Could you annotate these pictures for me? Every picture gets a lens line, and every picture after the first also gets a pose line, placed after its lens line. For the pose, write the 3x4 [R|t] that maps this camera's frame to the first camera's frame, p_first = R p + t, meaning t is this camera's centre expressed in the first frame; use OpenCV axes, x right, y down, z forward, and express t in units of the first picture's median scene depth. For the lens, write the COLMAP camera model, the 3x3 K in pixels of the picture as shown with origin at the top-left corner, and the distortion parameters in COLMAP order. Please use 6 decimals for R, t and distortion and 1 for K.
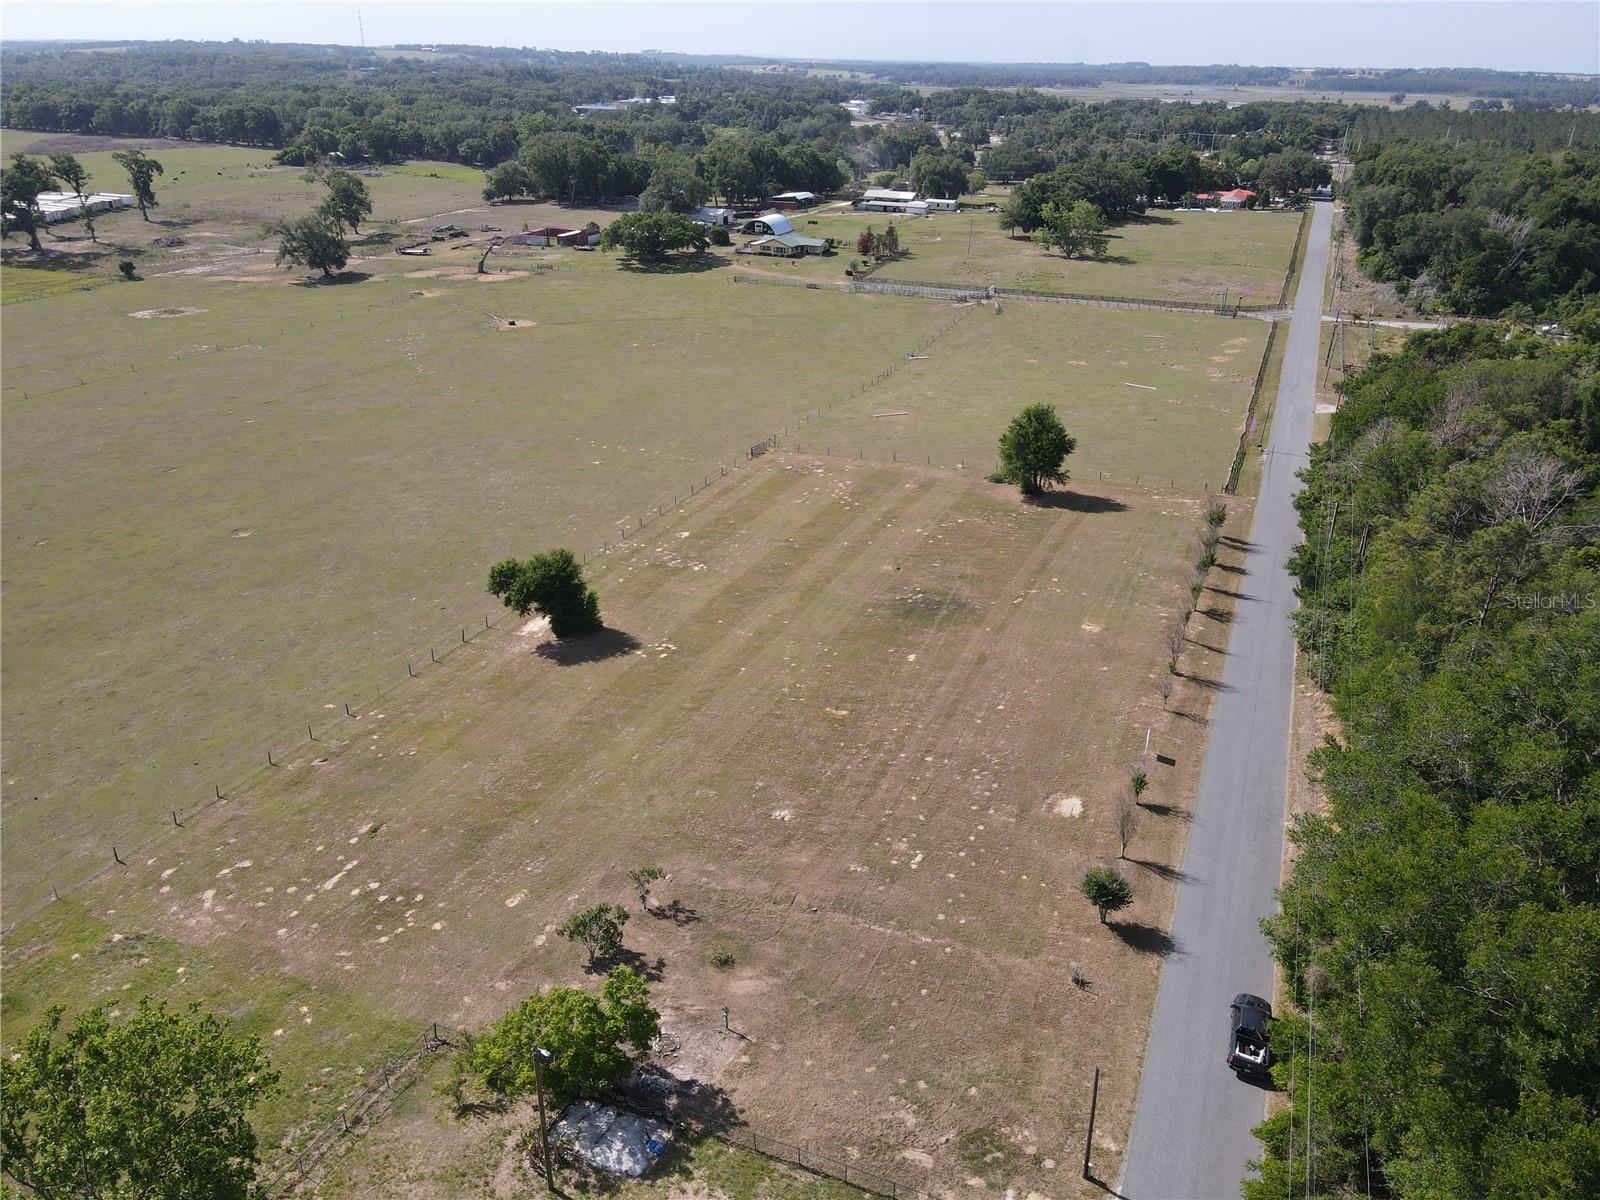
lens RADIAL K [[1180.5, 0, 788.0], [0, 1180.5, 594.2], [0, 0, 1]] dist [0.001170, 0.019820]
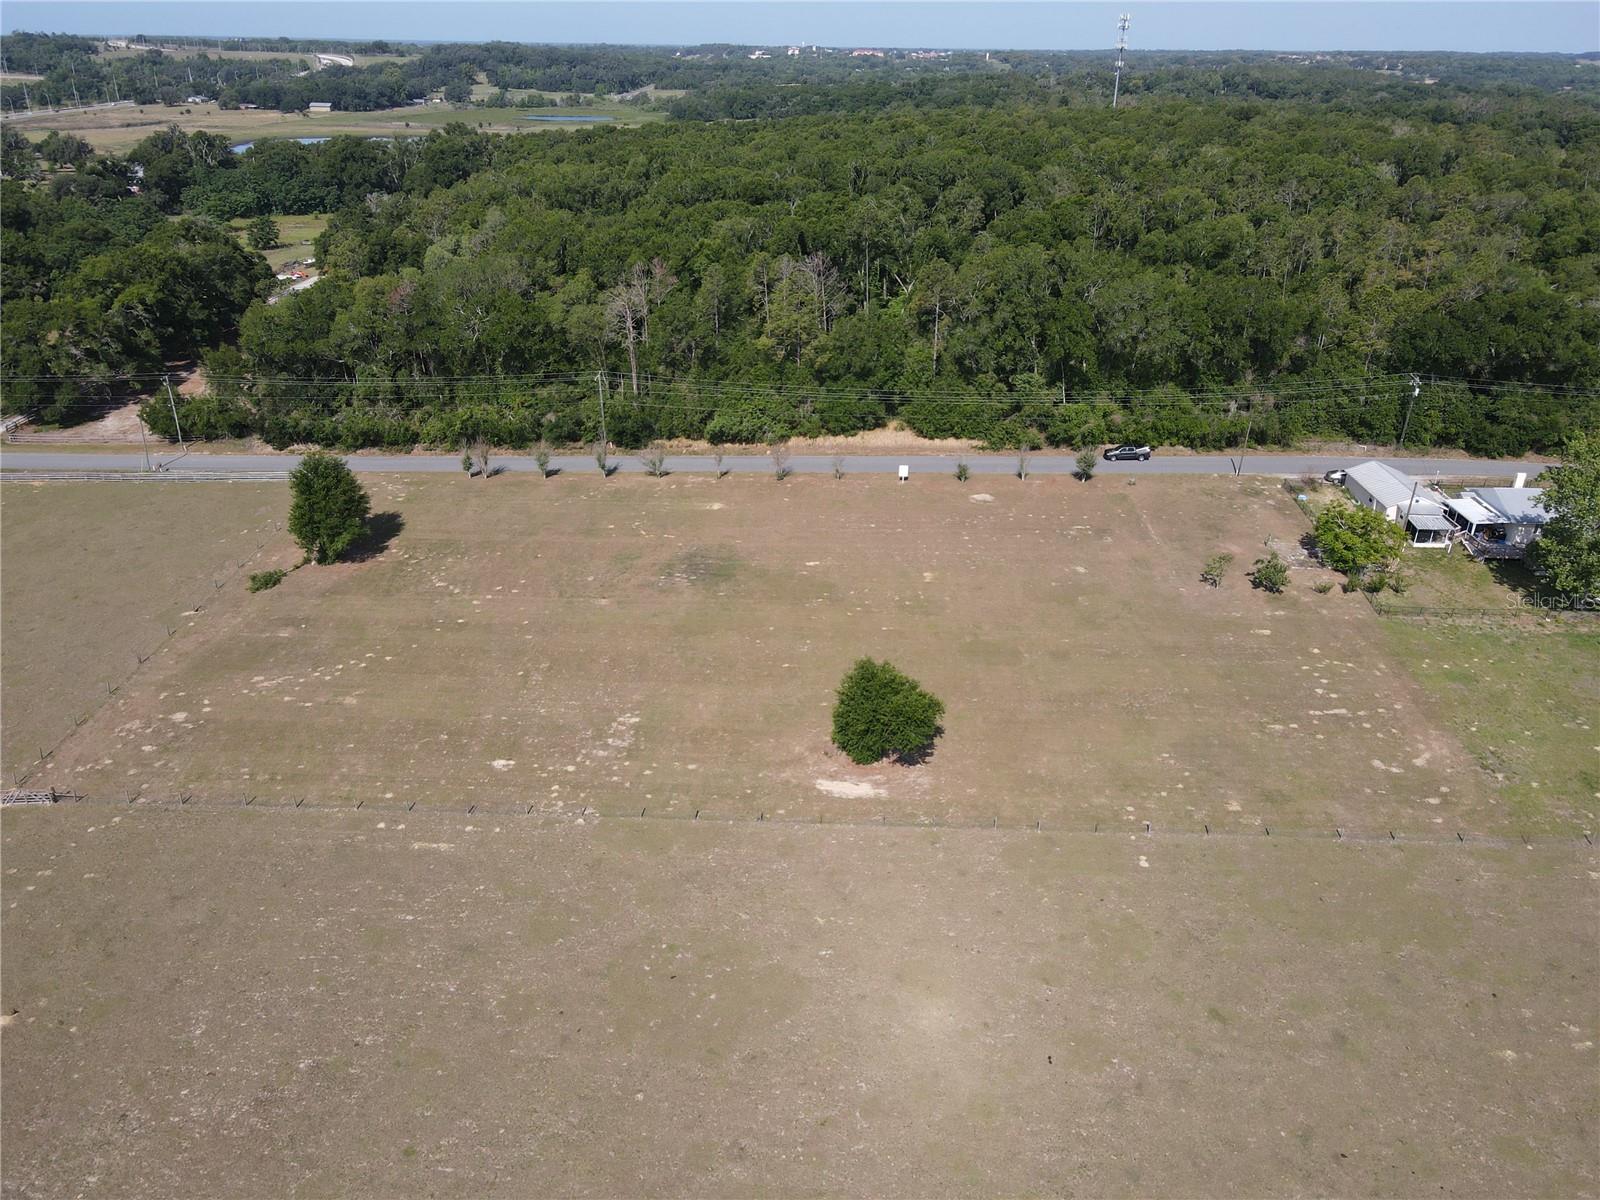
lens RADIAL K [[1180.5, 0, 790.3], [0, 1180.5, 599.4], [0, 0, 1]] dist [0.001170, 0.019820]
pose [[-0.348263, -0.422607, 0.836730, -0.574627], [0.374559, 0.755520, 0.537489, -0.362729], [-0.859313, 0.500592, -0.104829, 0.760297]]
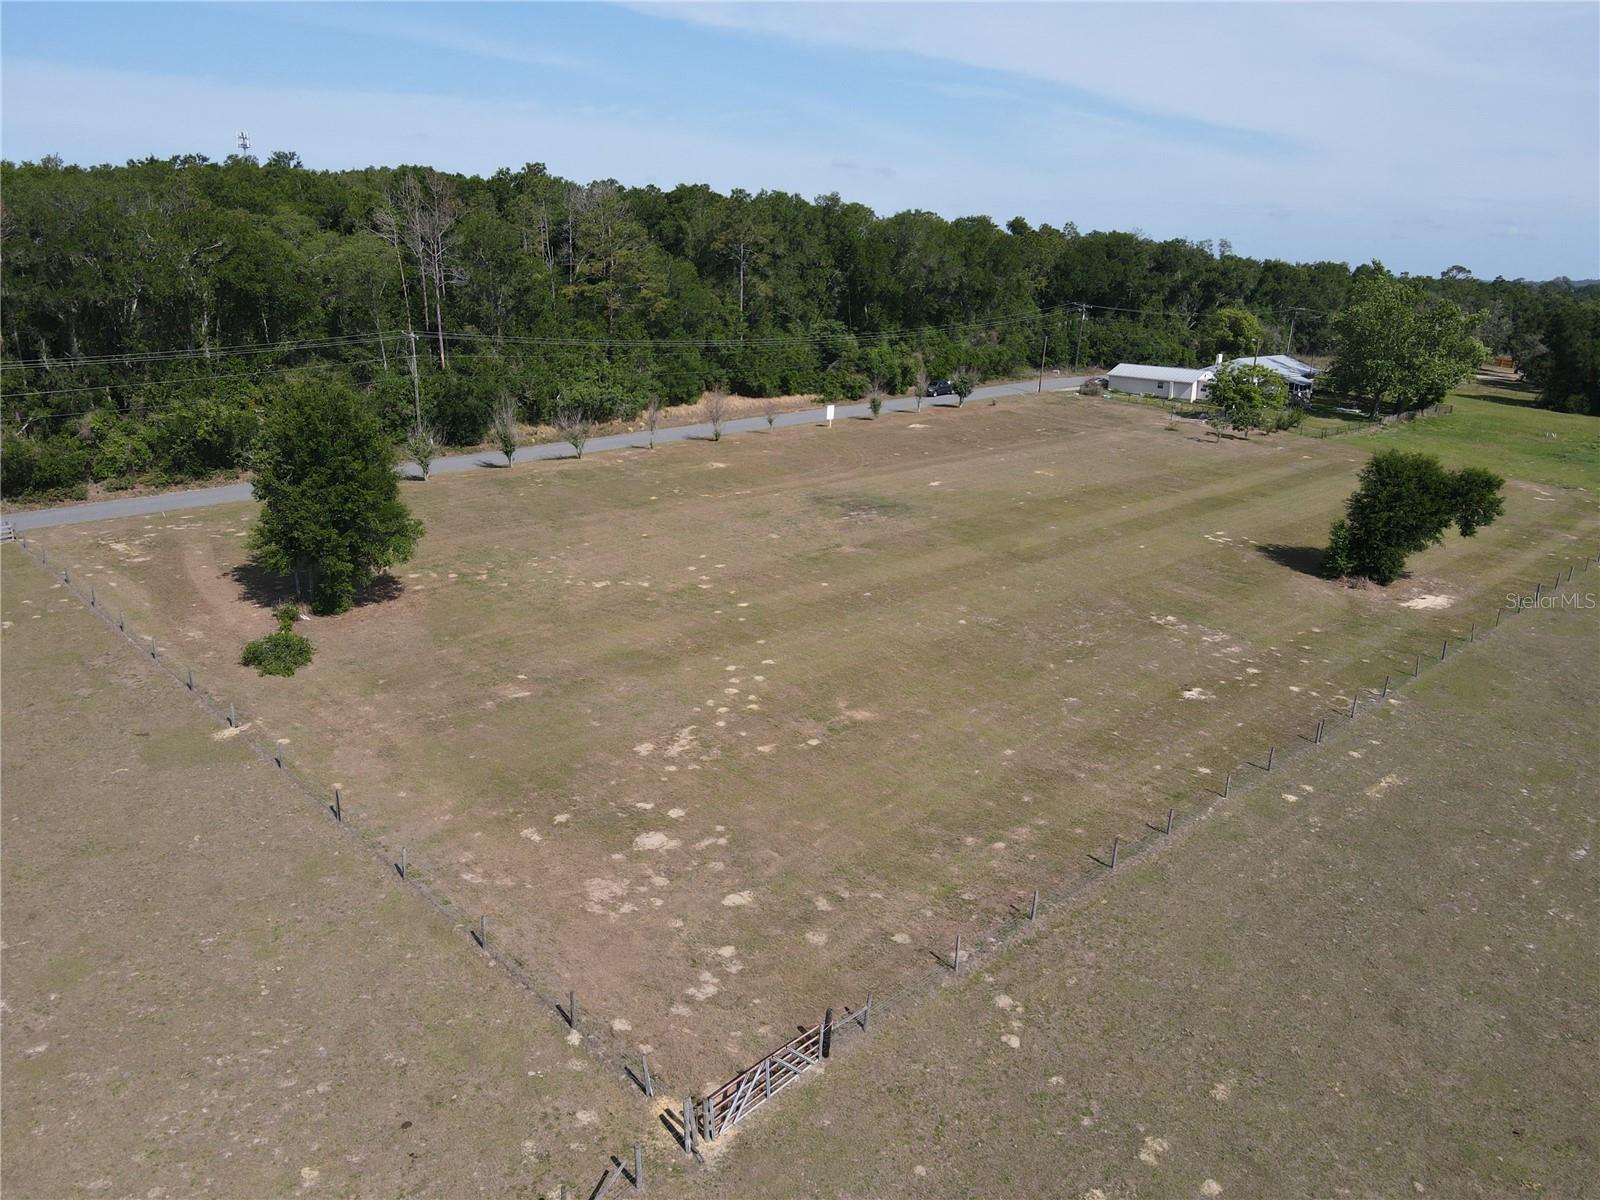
lens RADIAL K [[1180.5, 0, 792.6], [0, 1180.5, 594.3], [0, 0, 1]] dist [0.001170, 0.019820]
pose [[-0.924257, -0.143882, 0.353620, -0.084827], [0.117935, 0.773353, 0.622910, -0.303866], [-0.363099, 0.617433, -0.697808, 1.136199]]
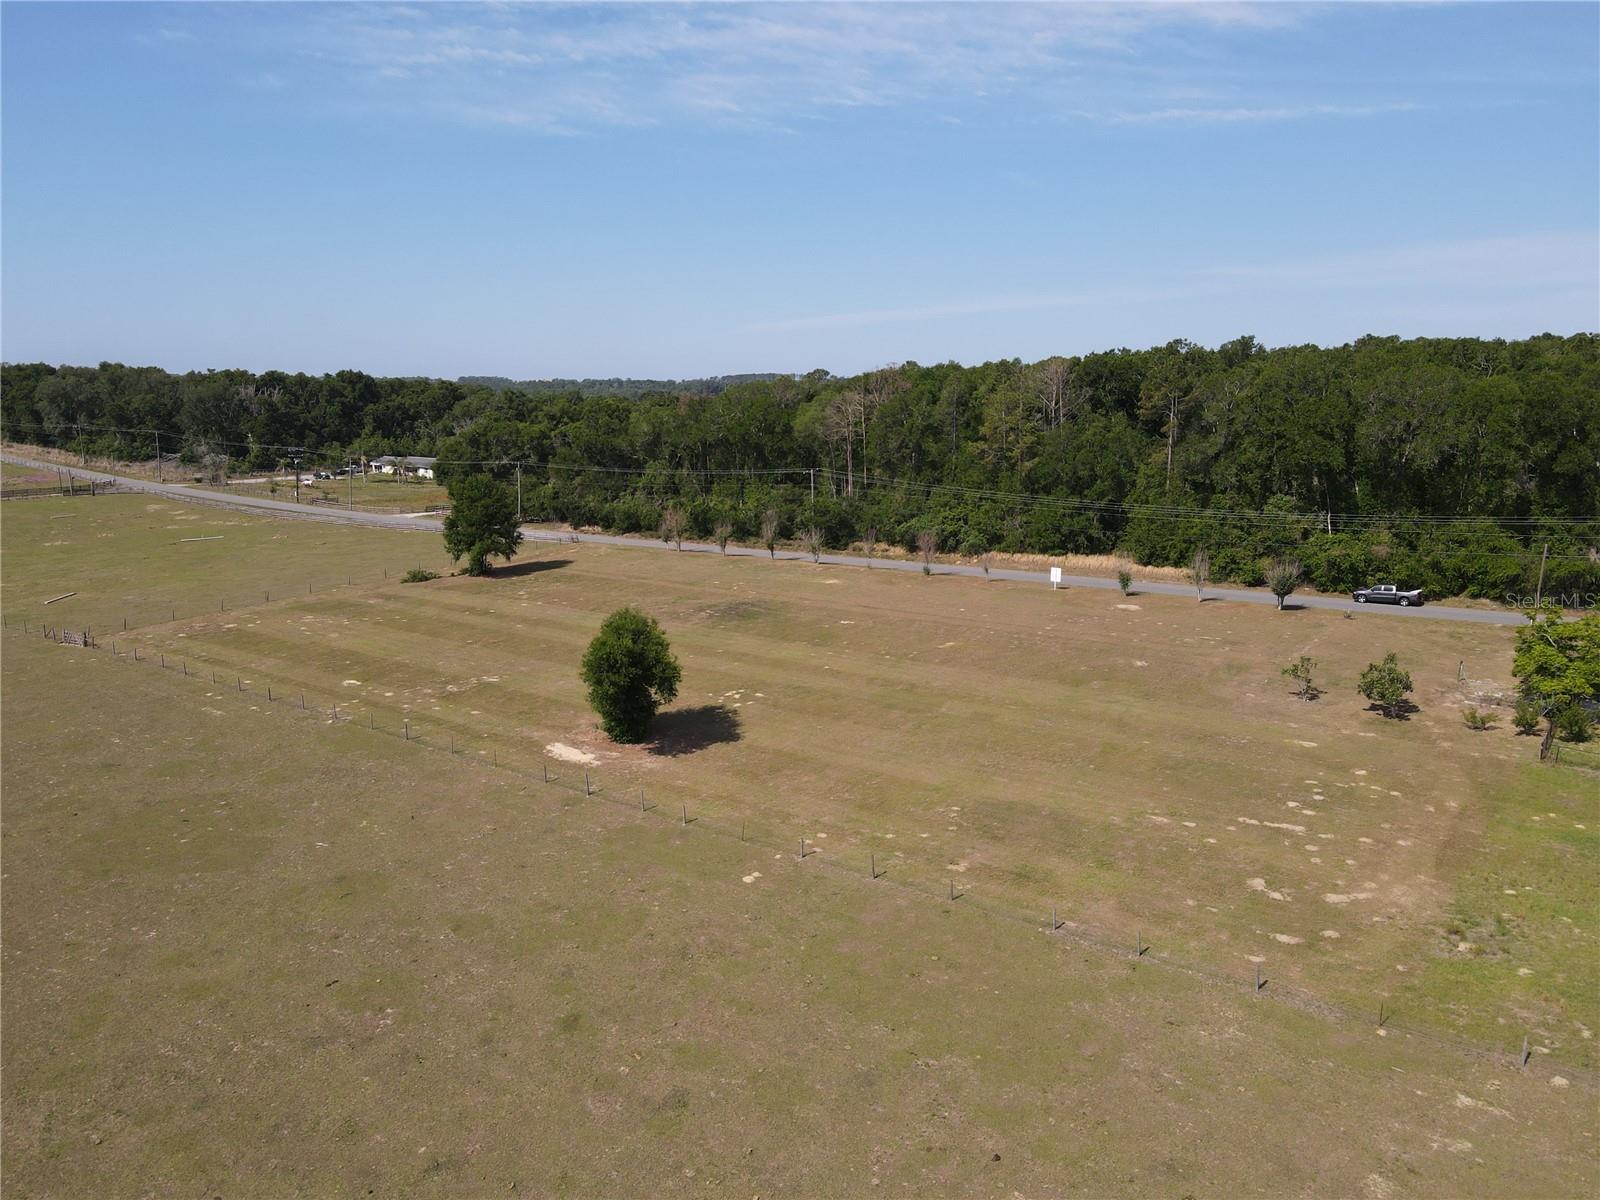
lens RADIAL K [[1180.5, 0, 792.1], [0, 1180.5, 604.3], [0, 0, 1]] dist [0.001170, 0.019820]
pose [[0.242017, -0.189932, 0.951501, -0.566772], [0.395376, 0.914847, 0.082051, -0.040630], [-0.886062, 0.356343, 0.296503, 0.484134]]
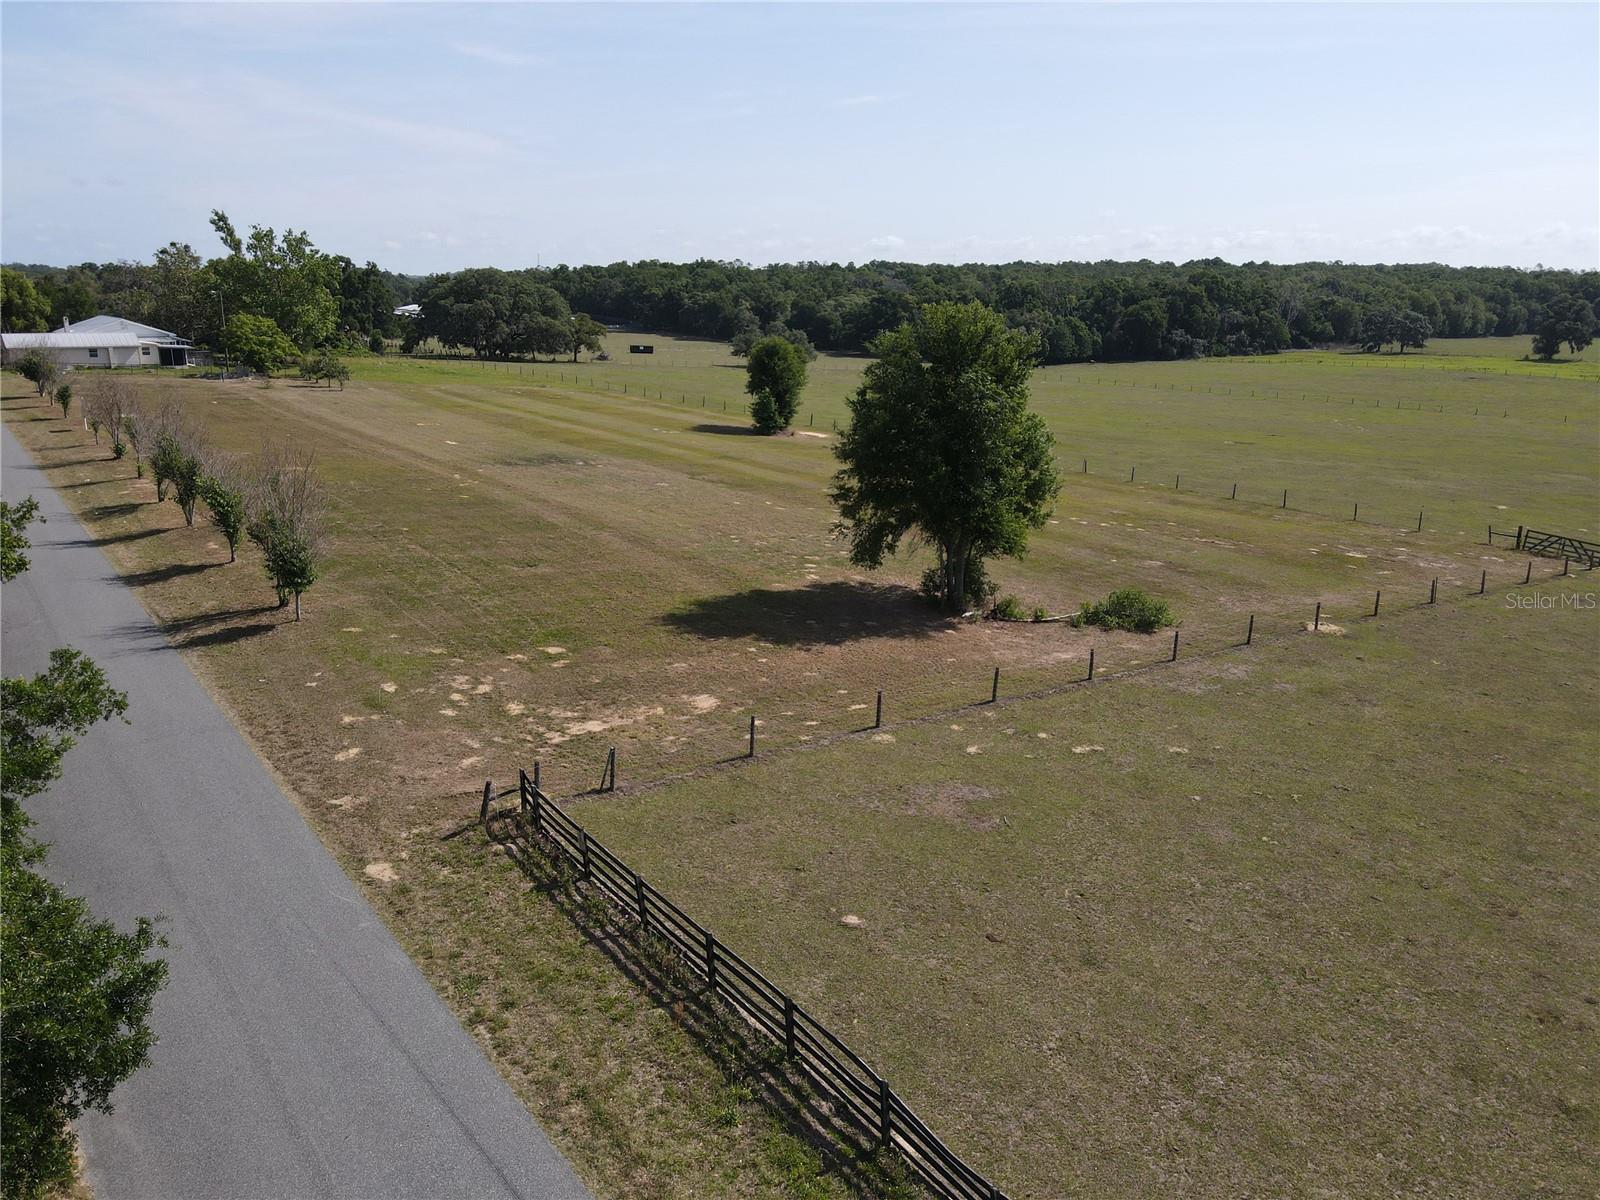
lens RADIAL K [[1180.5, 0, 789.2], [0, 1180.5, 593.9], [0, 0, 1]] dist [0.001170, 0.019820]
pose [[-0.496781, 0.203187, -0.843756, 0.456748], [-0.373091, 0.827790, 0.419007, -0.188378], [0.783589, 0.522952, -0.335423, 0.990576]]
